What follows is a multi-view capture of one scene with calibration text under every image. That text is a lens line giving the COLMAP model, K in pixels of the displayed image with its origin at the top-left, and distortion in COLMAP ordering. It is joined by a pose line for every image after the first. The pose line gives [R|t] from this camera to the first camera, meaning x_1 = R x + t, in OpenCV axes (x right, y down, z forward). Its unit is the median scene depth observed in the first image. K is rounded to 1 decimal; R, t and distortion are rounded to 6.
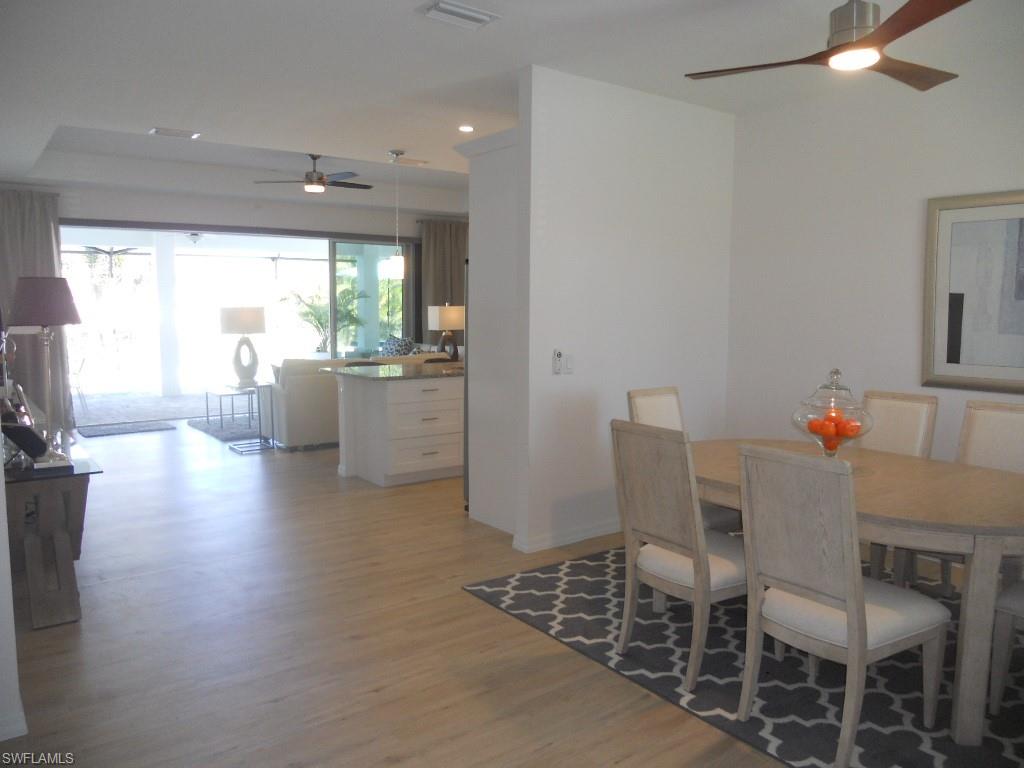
lens RADIAL K [[786.7, 0, 512.0], [0, 786.7, 384.0], [0, 0, 1]] dist [-0.046880, 0.000213]
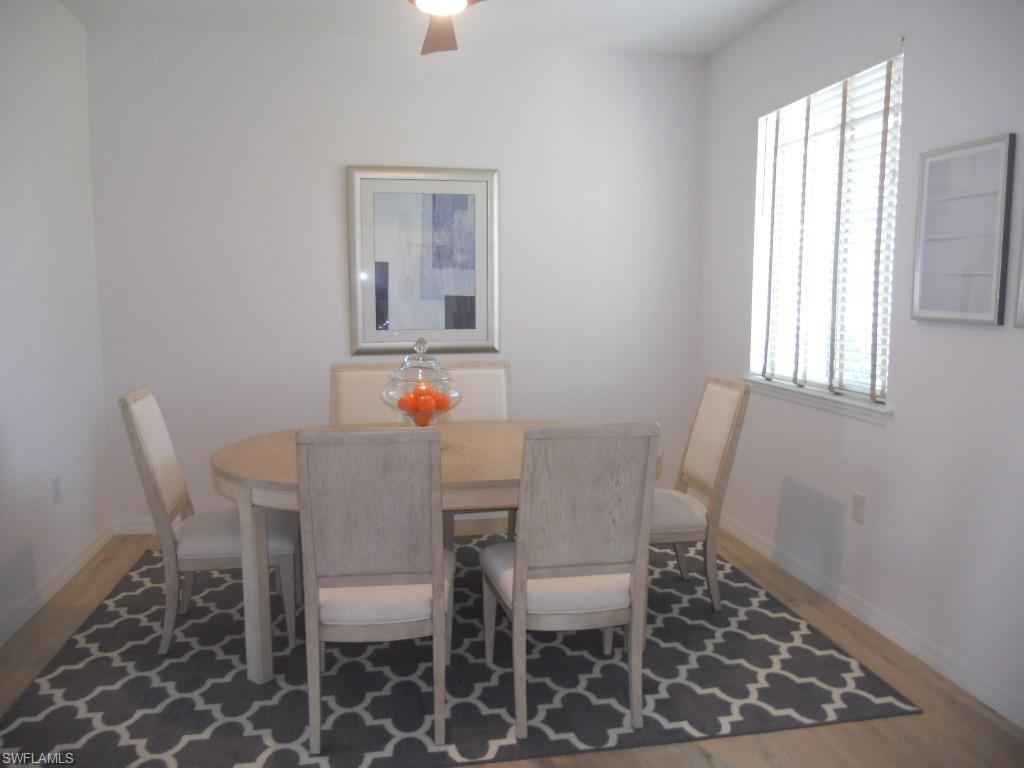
lens RADIAL K [[740.5, 0, 511.3], [0, 740.5, 419.3], [0, 0, 1]] dist [-0.035229, -0.001017]
pose [[0.432506, -0.154658, 0.888268, -0.324820], [0.089265, 0.987683, 0.128504, -0.026824], [-0.897201, 0.023713, 0.440985, 0.520864]]
